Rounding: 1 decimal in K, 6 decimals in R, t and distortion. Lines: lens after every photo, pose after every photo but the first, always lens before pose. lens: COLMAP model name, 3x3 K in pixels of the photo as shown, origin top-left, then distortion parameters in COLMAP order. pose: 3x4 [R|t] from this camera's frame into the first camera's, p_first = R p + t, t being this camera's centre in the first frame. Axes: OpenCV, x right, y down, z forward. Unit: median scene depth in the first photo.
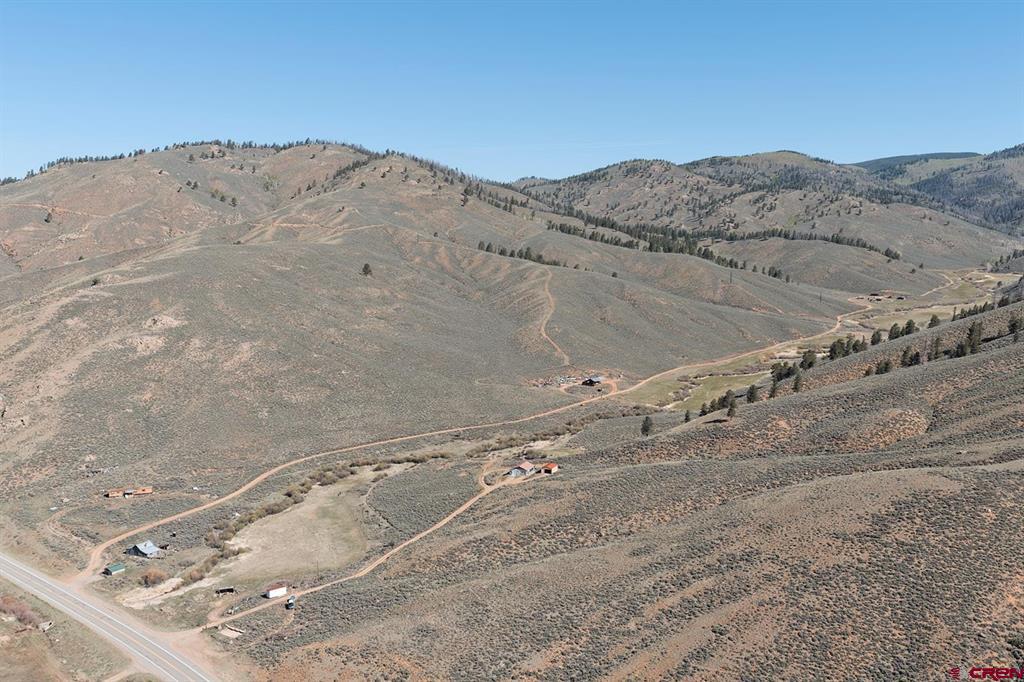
lens RADIAL K [[909.6, 0, 512.0], [0, 909.6, 341.0], [0, 0, 1]] dist [0.009426, -0.018120]
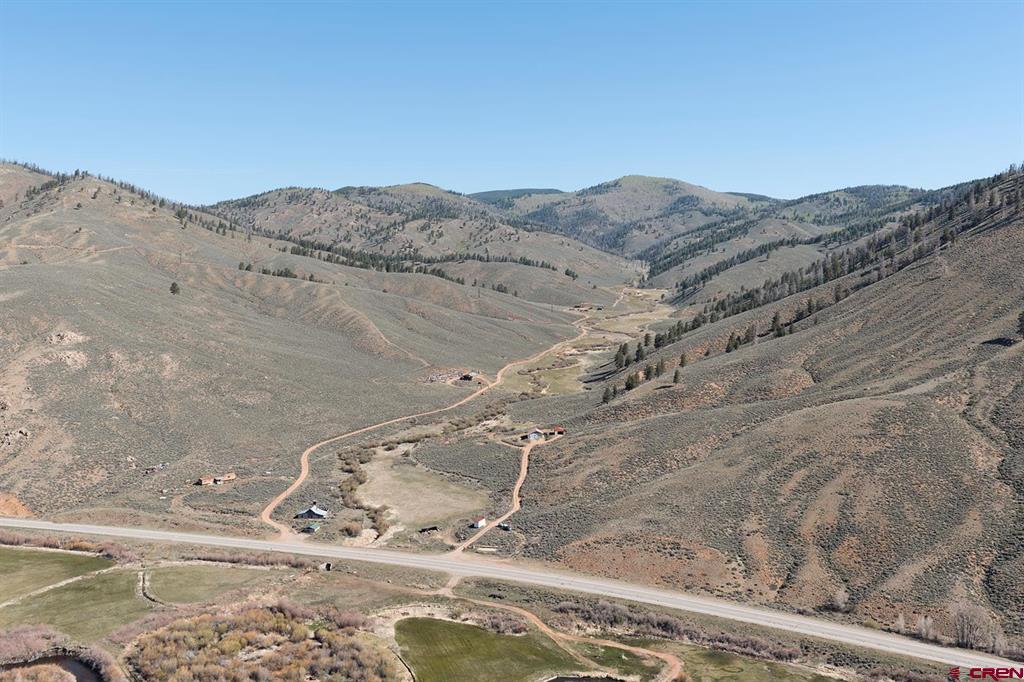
lens RADIAL K [[915.7, 0, 437.6], [0, 915.7, 319.5], [0, 0, 1]] dist [0.029321, -0.007491]
pose [[0.933751, -0.024491, 0.357084, -0.114844], [0.043831, 0.997972, -0.046167, 0.007435], [-0.355229, 0.058760, 0.932931, -0.028122]]
